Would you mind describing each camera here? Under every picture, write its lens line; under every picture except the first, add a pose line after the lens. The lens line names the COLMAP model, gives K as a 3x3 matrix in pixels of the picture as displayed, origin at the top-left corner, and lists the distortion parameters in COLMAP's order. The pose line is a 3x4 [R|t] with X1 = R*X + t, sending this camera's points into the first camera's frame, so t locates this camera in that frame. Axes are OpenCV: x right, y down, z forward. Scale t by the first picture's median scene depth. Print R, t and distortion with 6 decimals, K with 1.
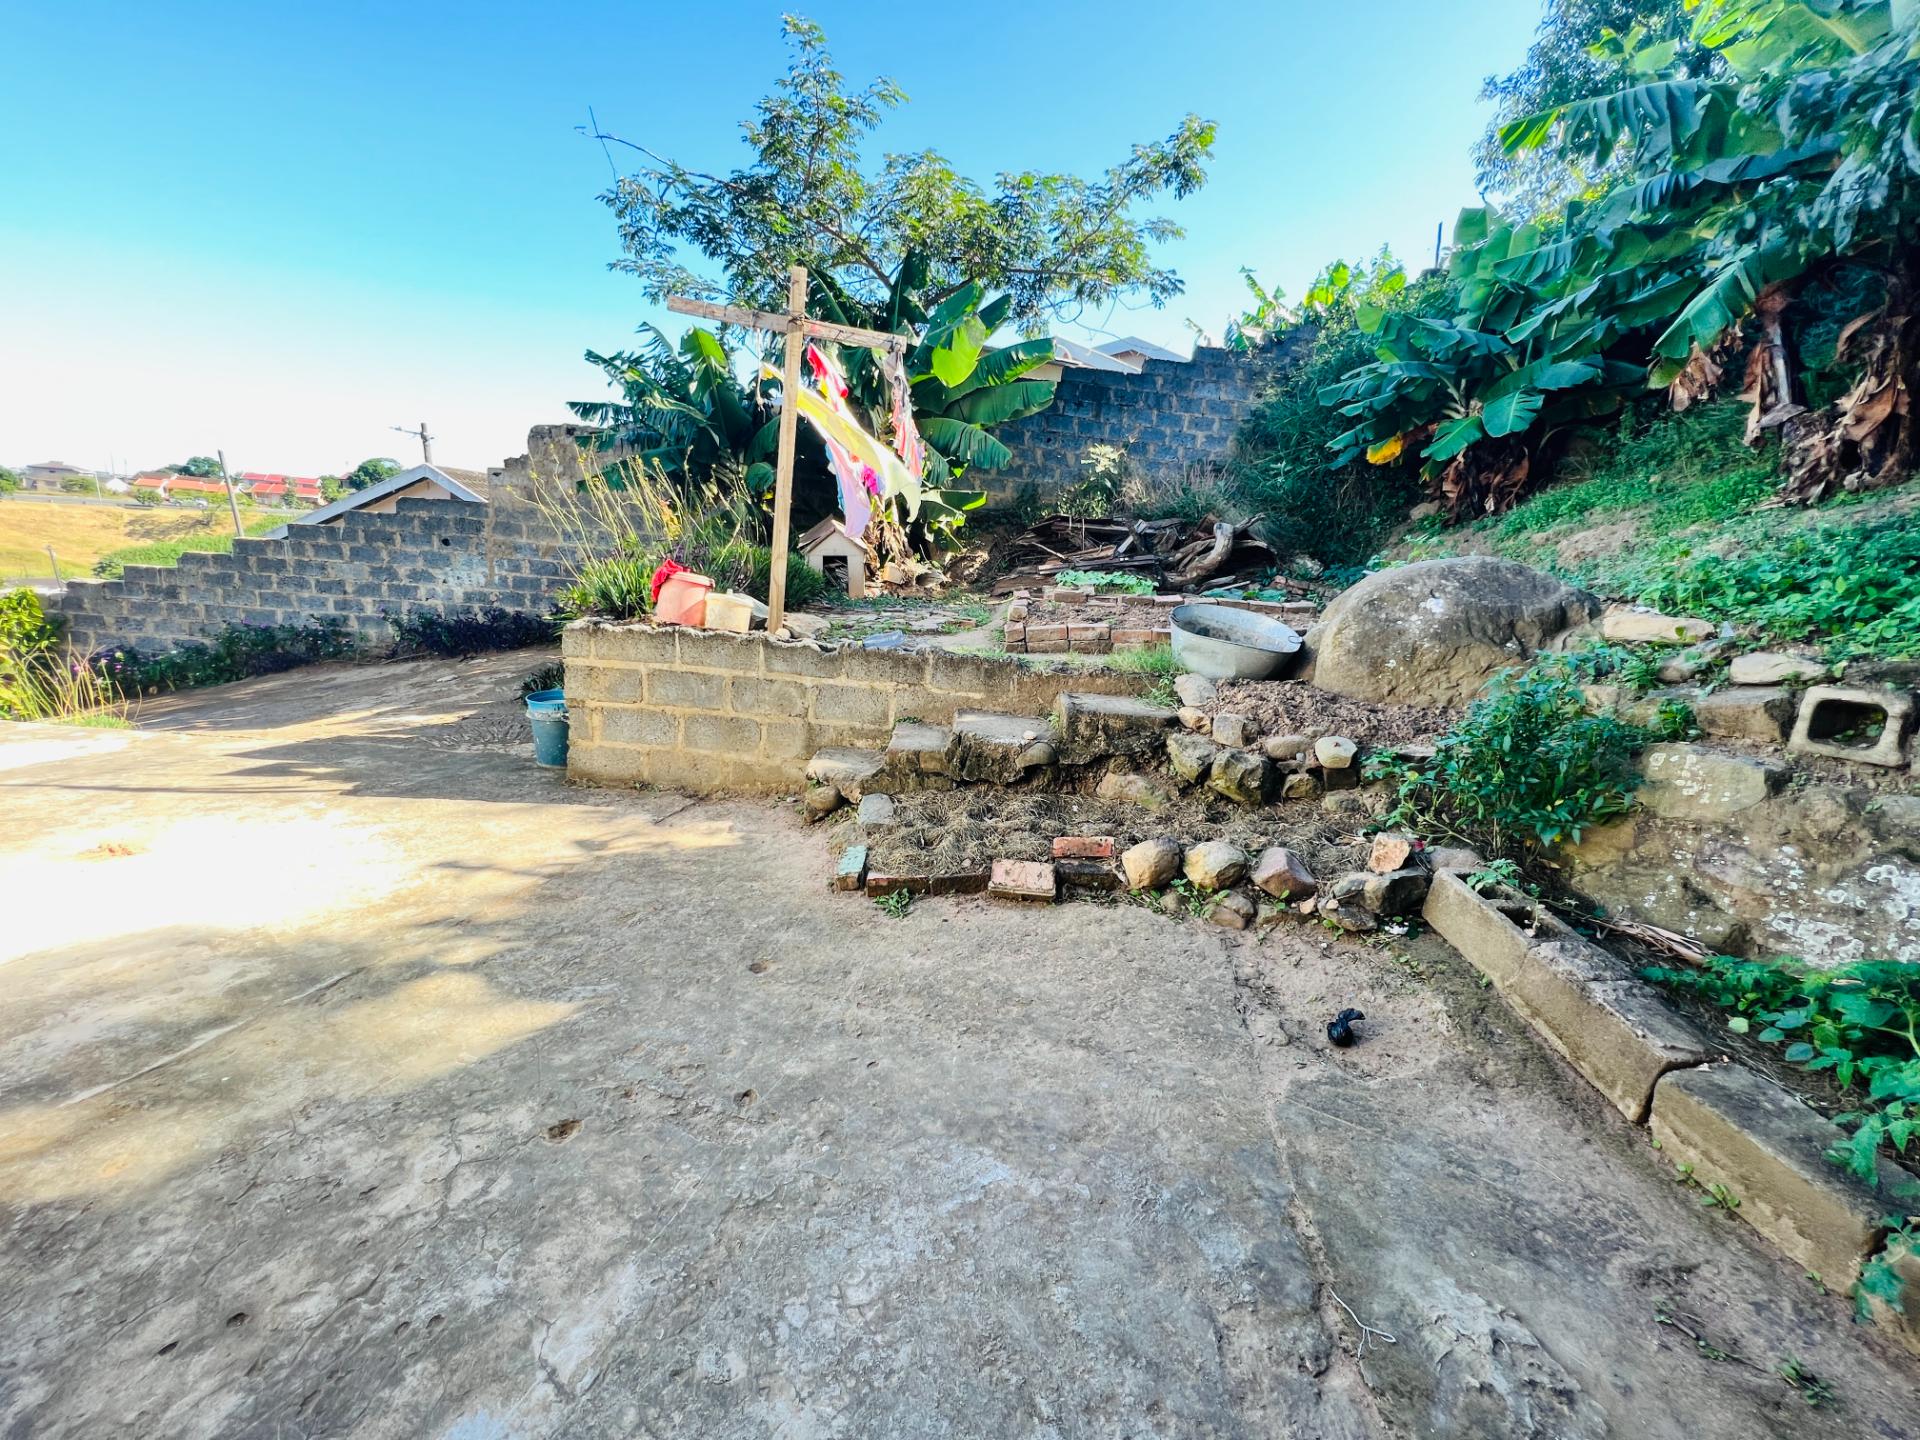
lens RADIAL K [[767.1, 0, 962.7], [0, 767.1, 719.0], [0, 0, 1]] dist [-0.001802, 0.000593]
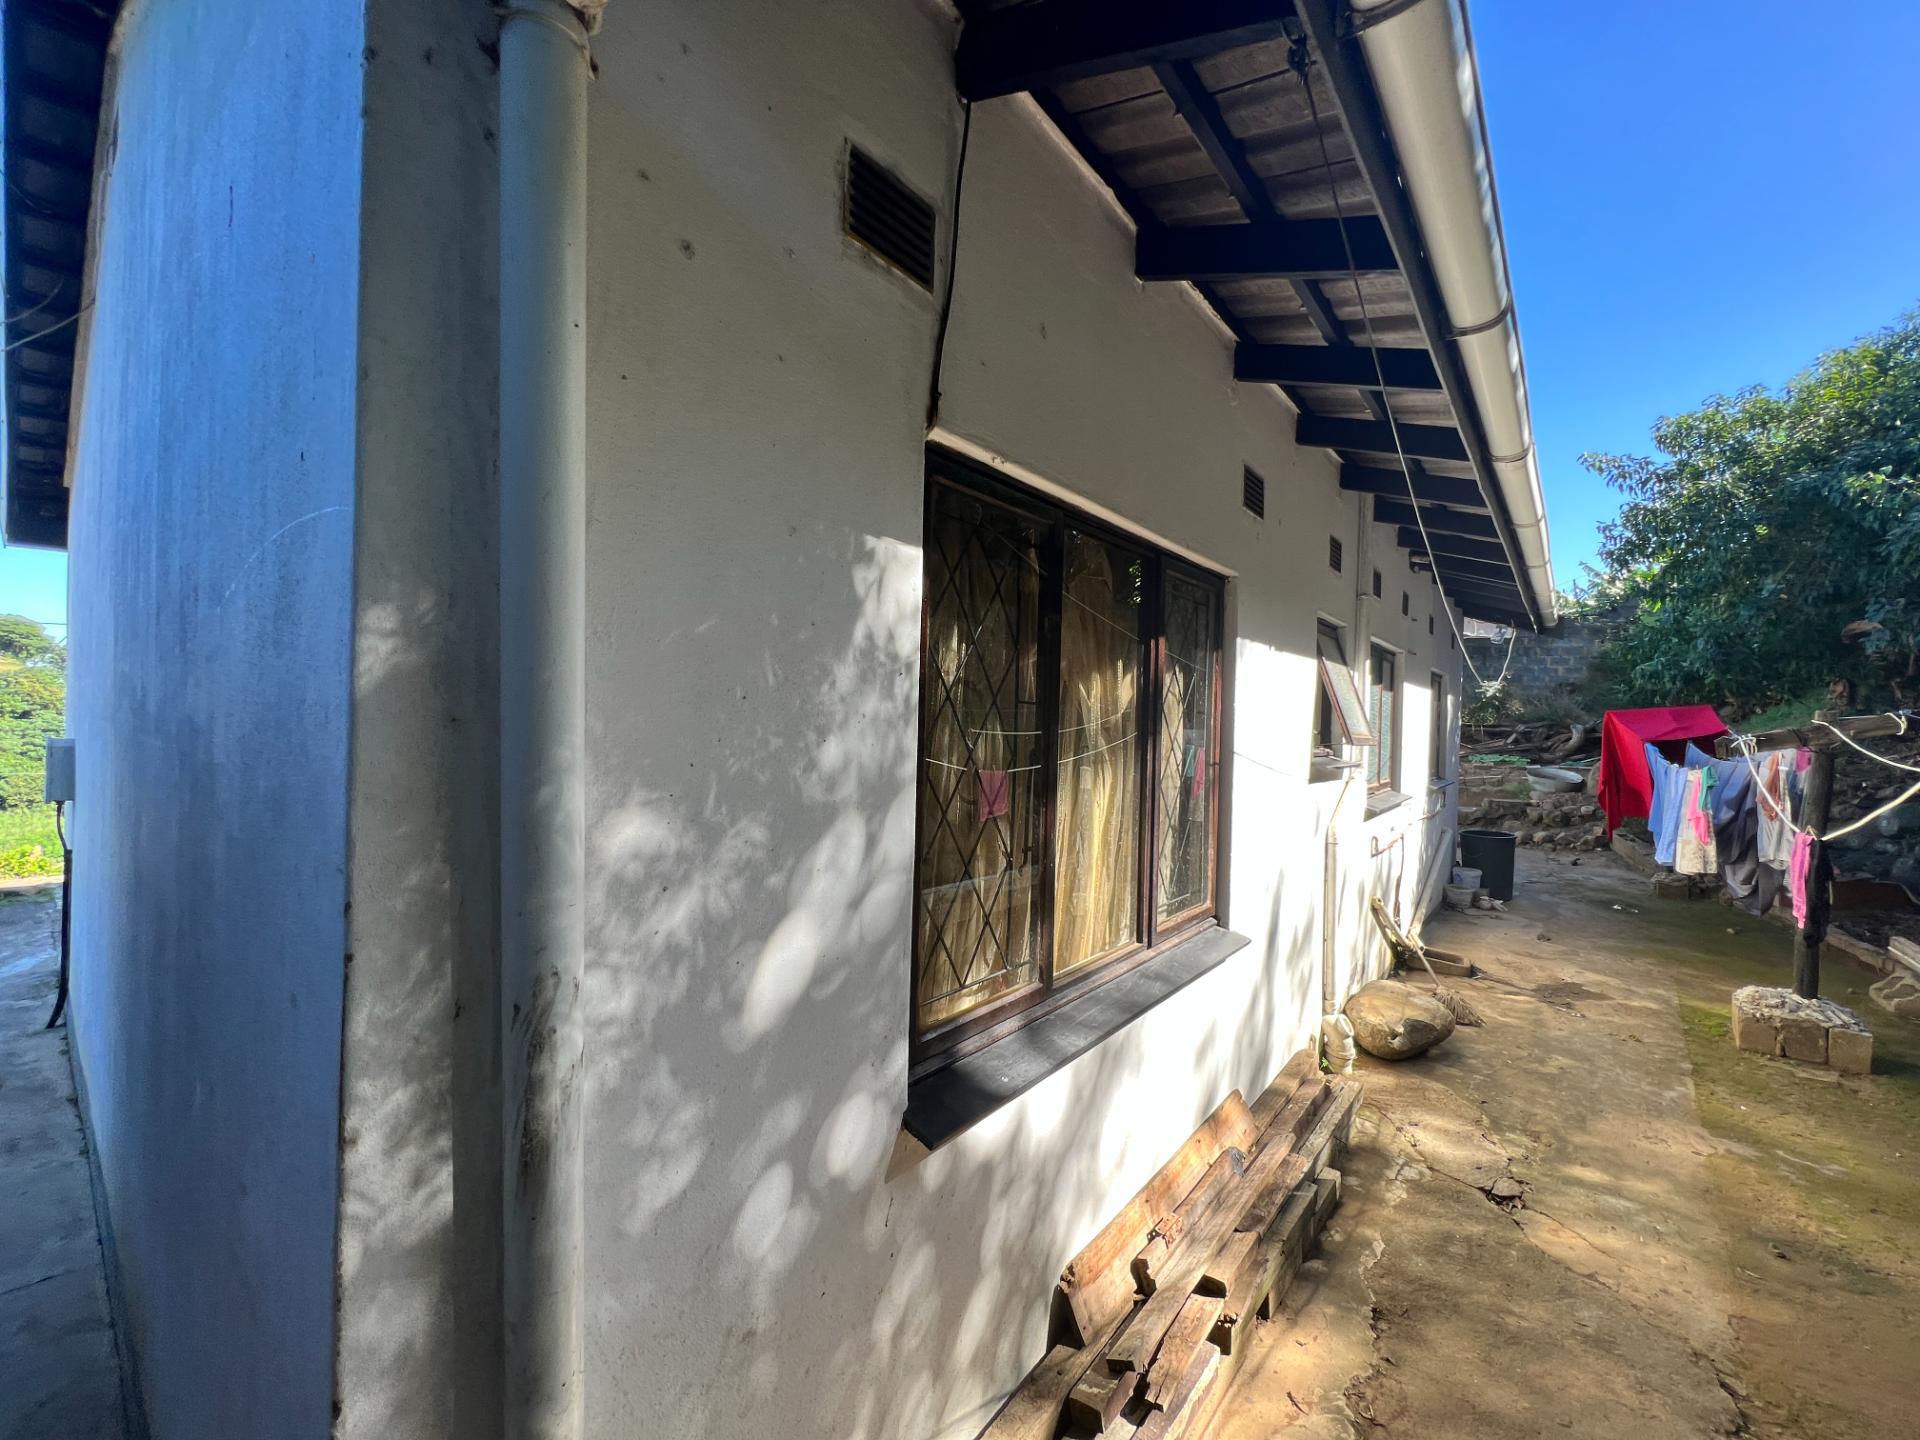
lens RADIAL K [[767.1, 0, 960.6], [0, 767.1, 719.6], [0, 0, 1]] dist [-0.001802, 0.000593]
pose [[0.905766, -0.053013, -0.420448, -0.215581], [-0.047308, 0.973294, -0.224634, 0.209876], [0.421128, 0.223357, 0.879069, -1.227191]]
